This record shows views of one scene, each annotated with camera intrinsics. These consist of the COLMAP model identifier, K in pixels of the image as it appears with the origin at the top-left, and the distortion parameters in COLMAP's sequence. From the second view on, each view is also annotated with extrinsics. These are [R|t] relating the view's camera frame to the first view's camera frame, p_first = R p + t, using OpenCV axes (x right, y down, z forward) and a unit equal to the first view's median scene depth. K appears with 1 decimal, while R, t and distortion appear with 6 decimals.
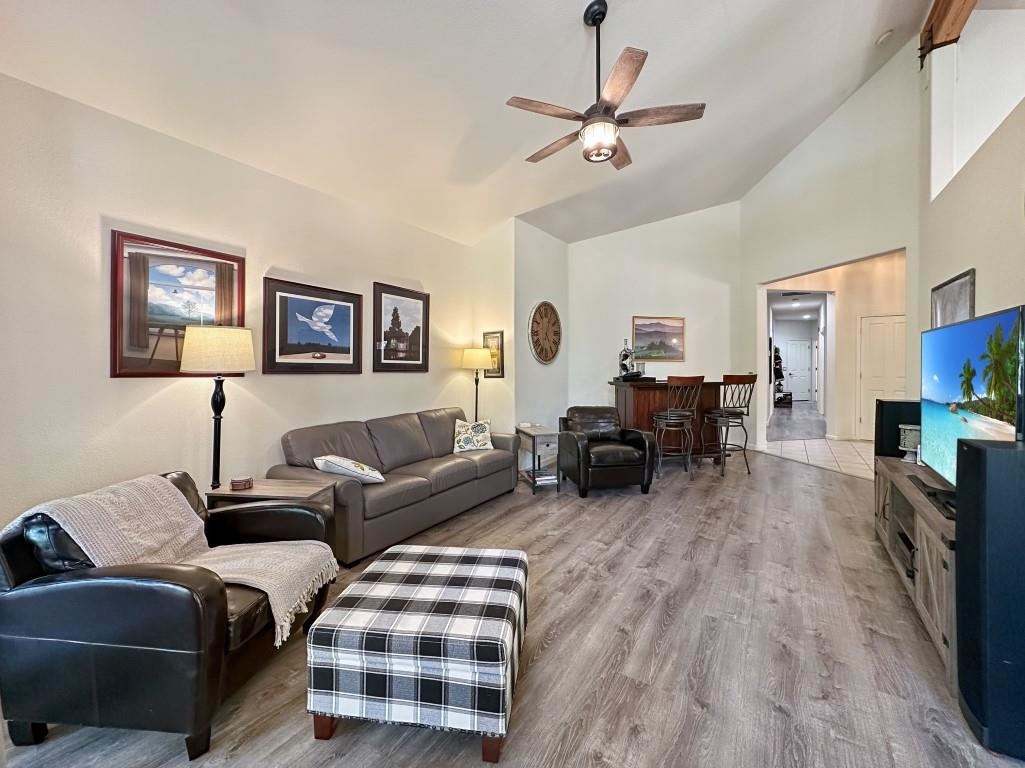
lens RADIAL K [[413.9, 0, 505.3], [0, 413.9, 372.1], [0, 0, 1]] dist [-0.003646, 0.001200]
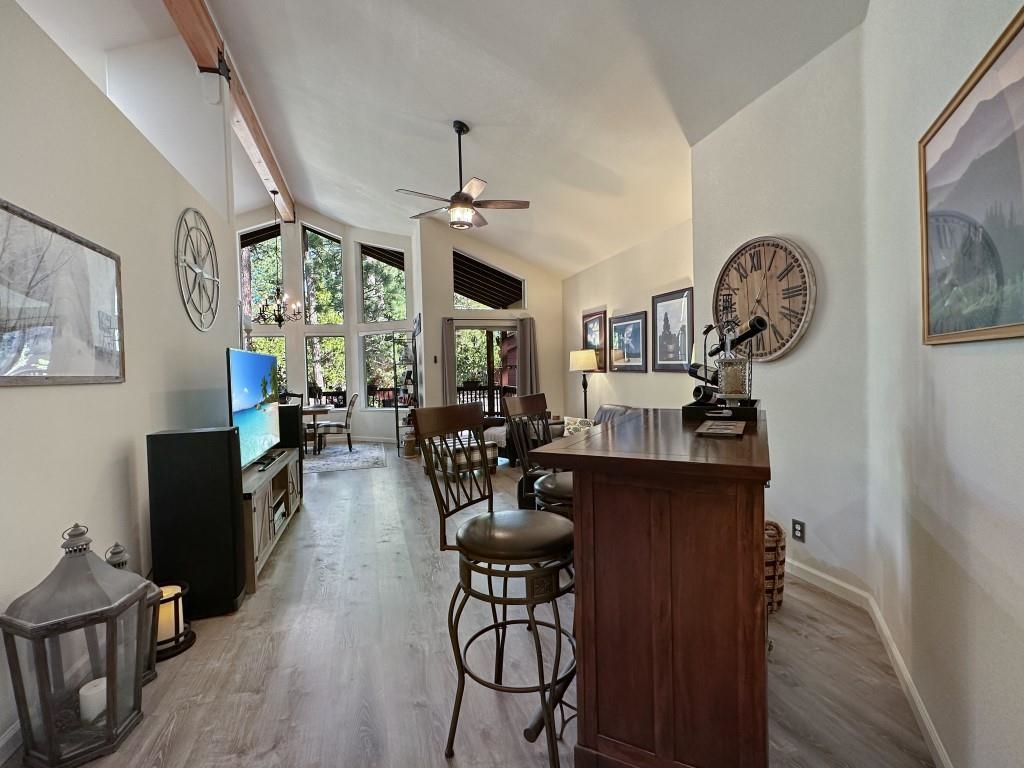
lens RADIAL K [[475.2, 0, 506.0], [0, 475.2, 381.6], [0, 0, 1]] dist [-0.005865, -0.000250]
pose [[-0.644982, 0.042034, -0.763041, 1.005490], [0.016499, 0.999019, 0.041088, -0.034795], [0.764020, 0.013911, -0.645043, 1.548950]]
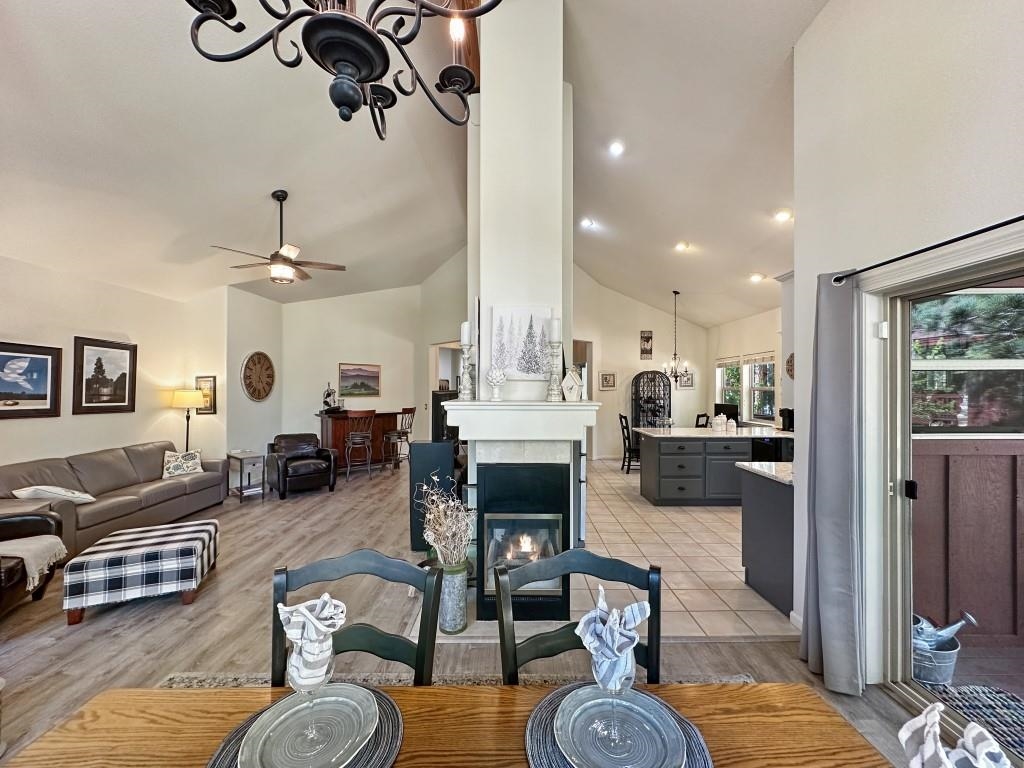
lens RADIAL K [[413.5, 0, 510.0], [0, 413.5, 387.1], [0, 0, 1]] dist [-0.003646, 0.001200]
pose [[0.835242, 0.006953, 0.549838, 0.062207], [0.004001, 0.999817, -0.018721, -0.049612], [-0.549867, 0.017836, 0.835062, -0.612530]]
